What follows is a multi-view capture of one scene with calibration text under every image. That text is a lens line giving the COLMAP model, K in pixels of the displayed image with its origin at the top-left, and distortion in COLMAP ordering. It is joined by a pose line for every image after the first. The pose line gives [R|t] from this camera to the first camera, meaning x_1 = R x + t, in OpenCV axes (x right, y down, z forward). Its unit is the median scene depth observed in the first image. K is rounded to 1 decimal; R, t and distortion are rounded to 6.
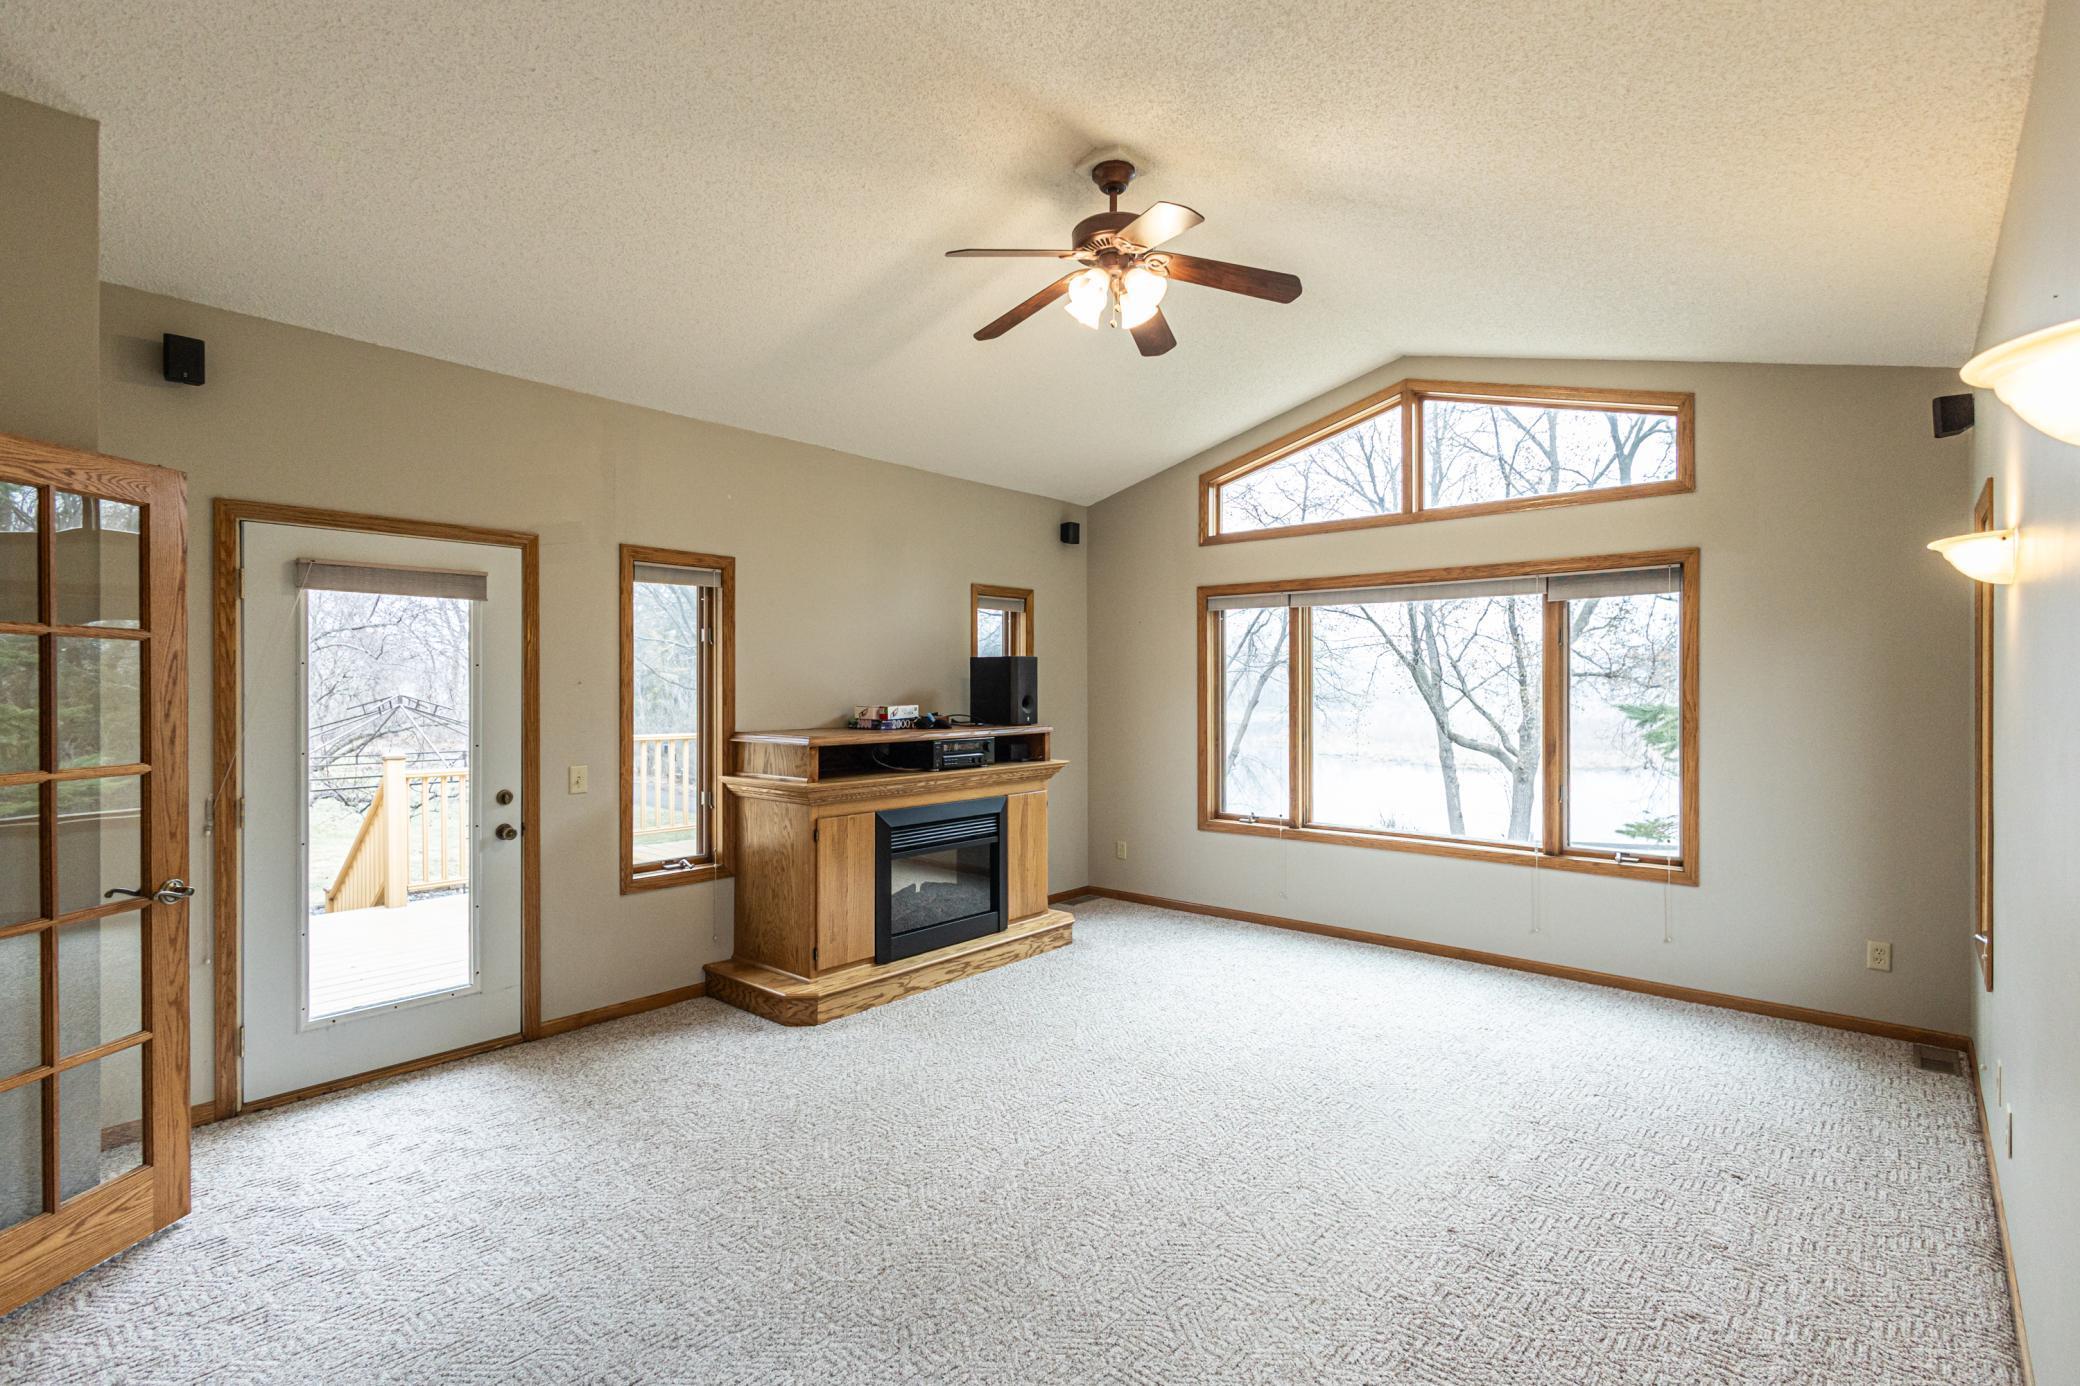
lens RADIAL K [[991.8, 0, 1037.7], [0, 991.8, 685.1], [0, 0, 1]] dist [0.002839, -0.000105]
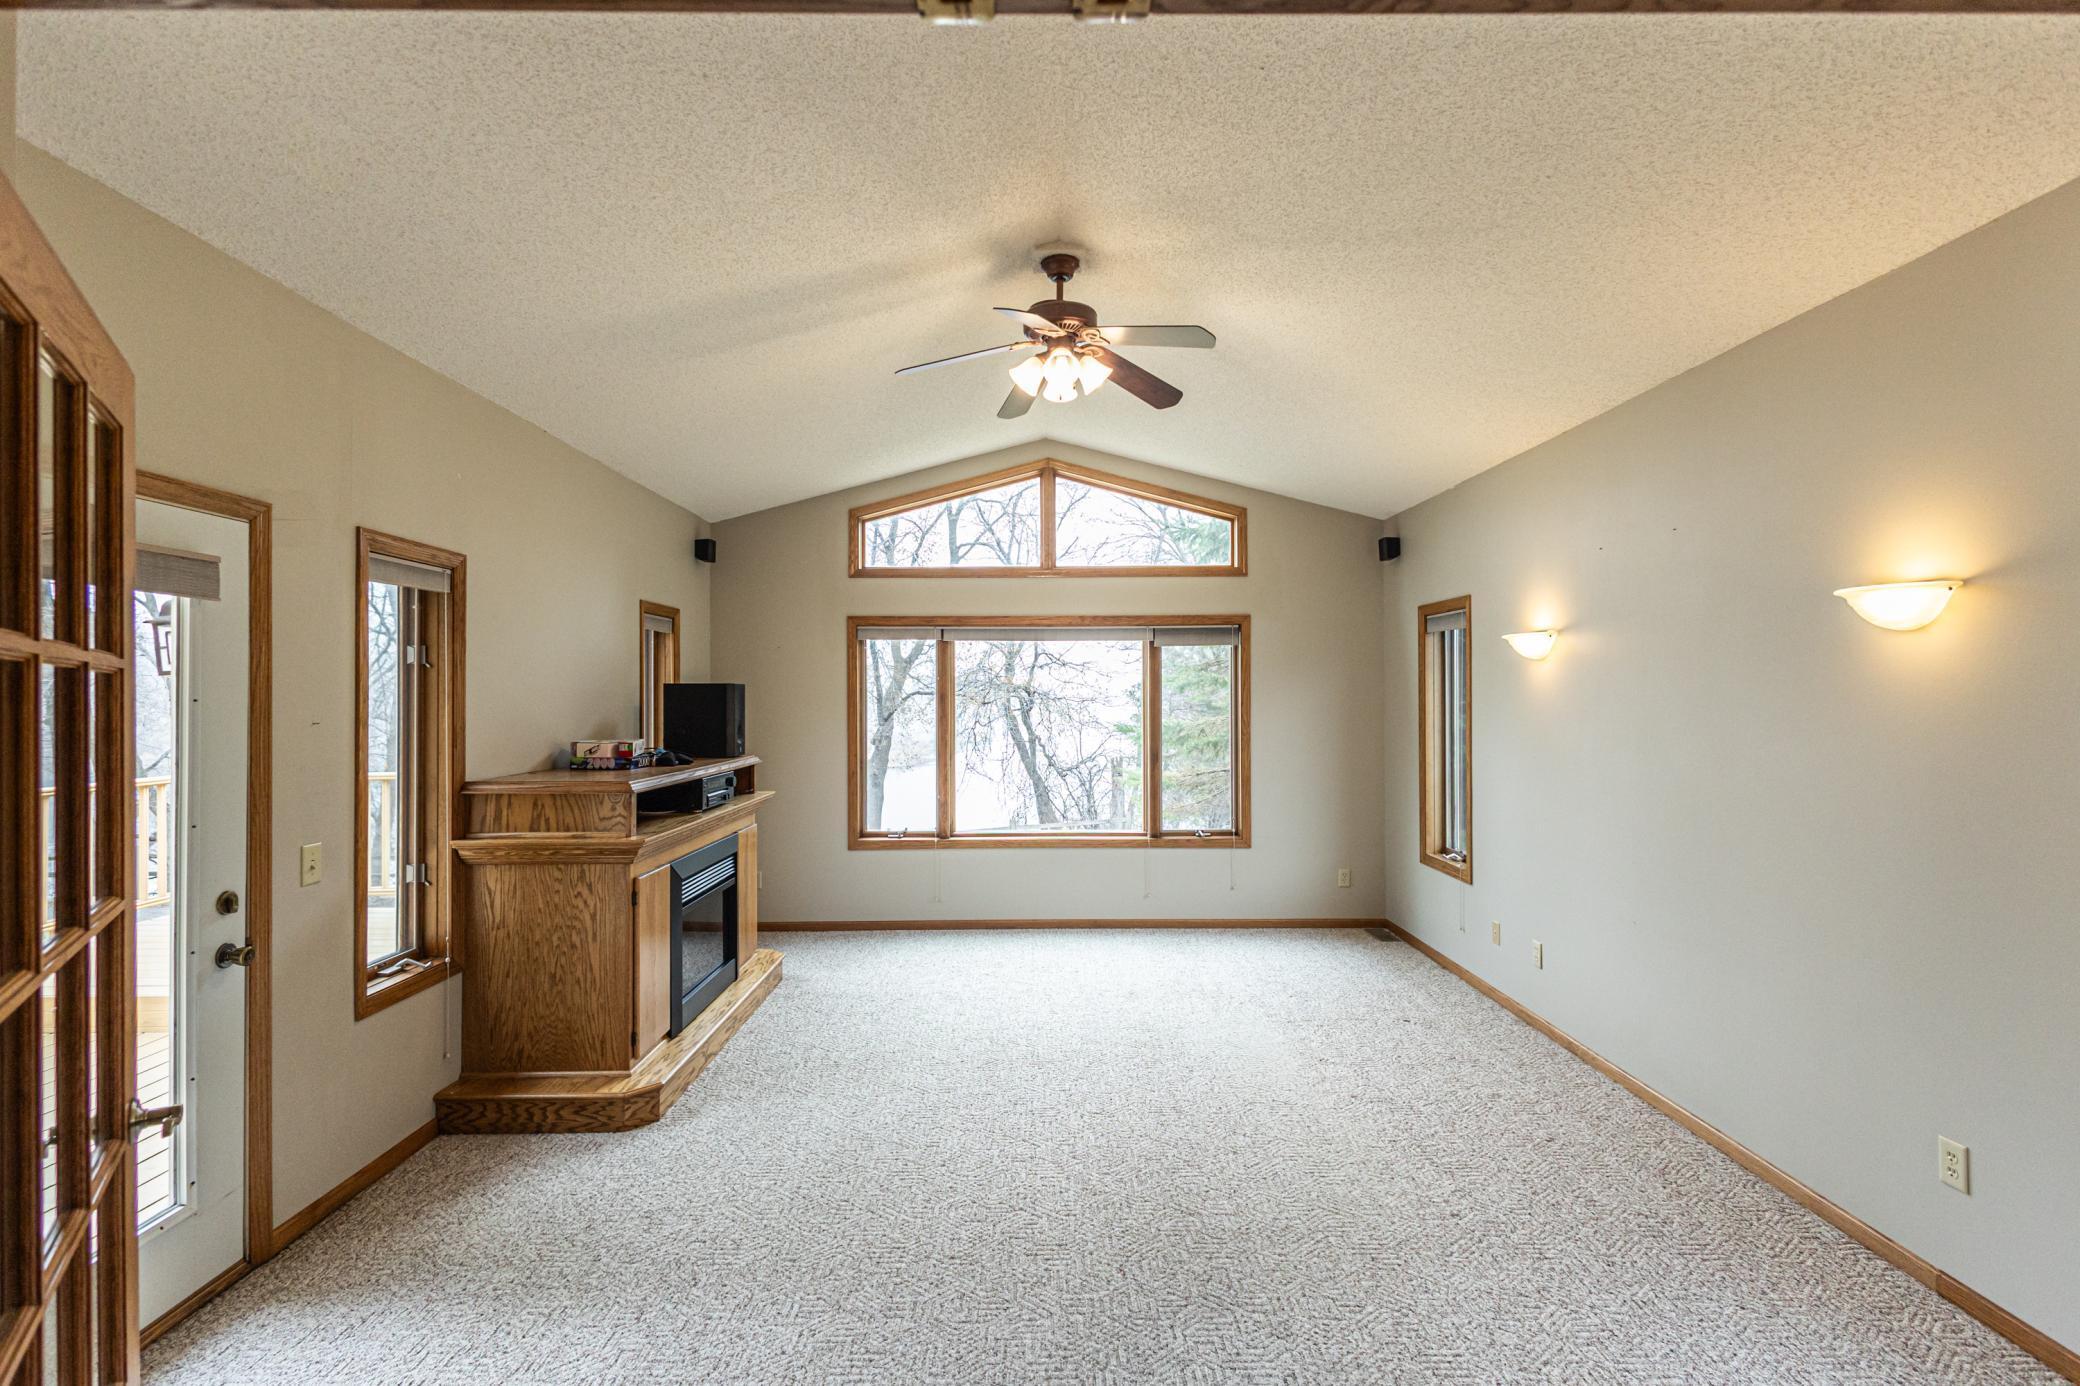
lens RADIAL K [[965.7, 0, 1047.3], [0, 965.7, 691.5], [0, 0, 1]] dist [0.004229, 0.000258]
pose [[0.742950, 0.002498, 0.669342, -0.488046], [0.003334, 0.999967, -0.007432, -0.016180], [-0.669338, 0.007753, 0.742917, 0.144631]]
